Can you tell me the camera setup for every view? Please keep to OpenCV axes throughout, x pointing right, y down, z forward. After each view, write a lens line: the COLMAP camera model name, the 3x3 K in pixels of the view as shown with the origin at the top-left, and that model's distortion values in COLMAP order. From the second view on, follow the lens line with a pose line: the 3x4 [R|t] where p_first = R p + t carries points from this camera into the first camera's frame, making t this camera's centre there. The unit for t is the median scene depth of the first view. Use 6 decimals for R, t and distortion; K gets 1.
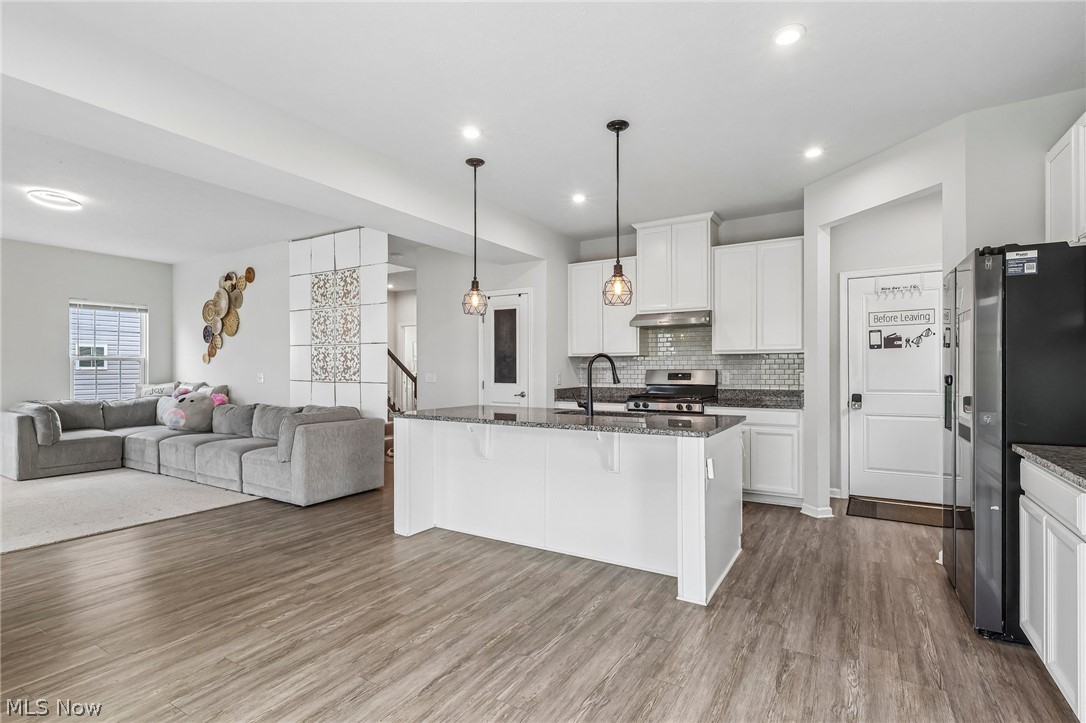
lens RADIAL K [[524.3, 0, 536.6], [0, 524.3, 372.2], [0, 0, 1]] dist [-0.000760, -0.000153]
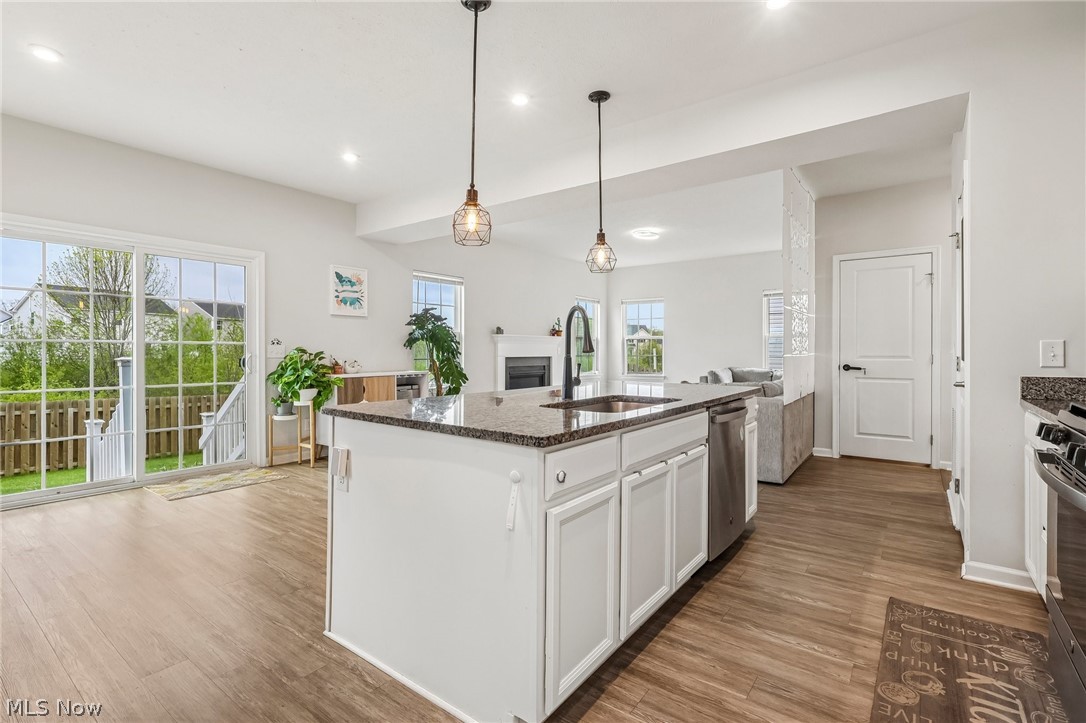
lens RADIAL K [[503.1, 0, 543.0], [0, 503.1, 361.5], [0, 0, 1]] dist [-0.000726, -0.000292]
pose [[-0.092636, 0.021452, -0.995469, 0.622893], [-0.005339, 0.999743, 0.022040, 0.016675], [0.995686, 0.007356, -0.092497, 0.844946]]
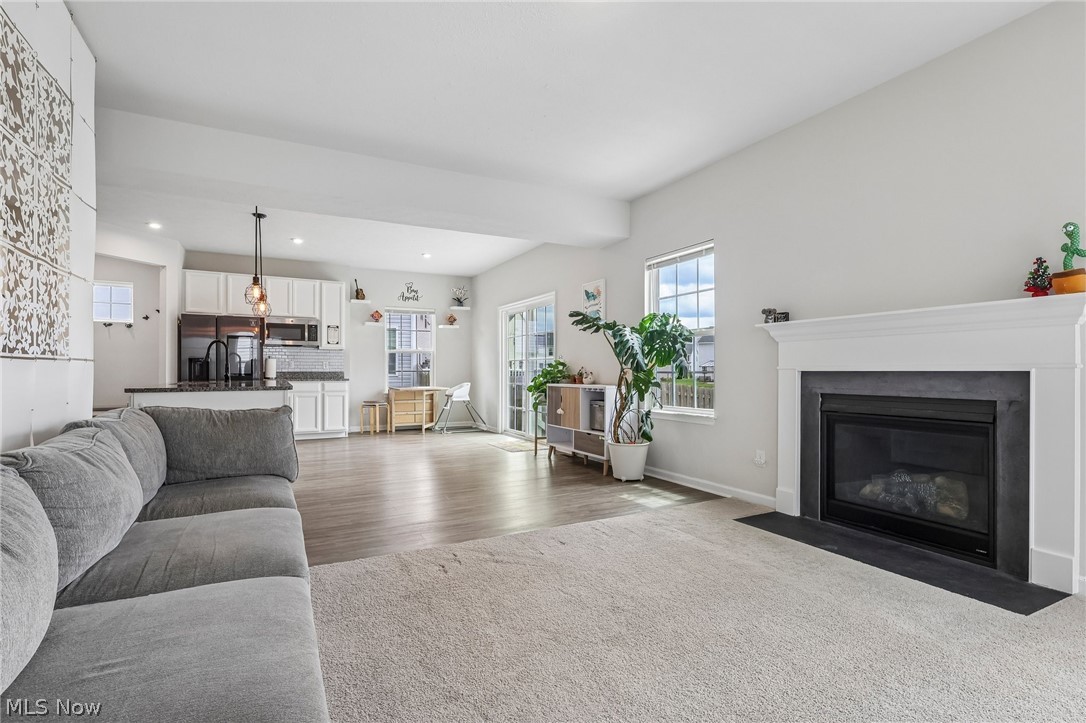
lens RADIAL K [[504.9, 0, 539.3], [0, 504.9, 370.3], [0, 0, 1]] dist [0.000008, -0.000107]
pose [[-0.859799, -0.000773, 0.510632, -1.110146], [0.000738, 0.999996, 0.002756, 0.036933], [-0.510632, 0.002747, -0.859795, 1.436172]]
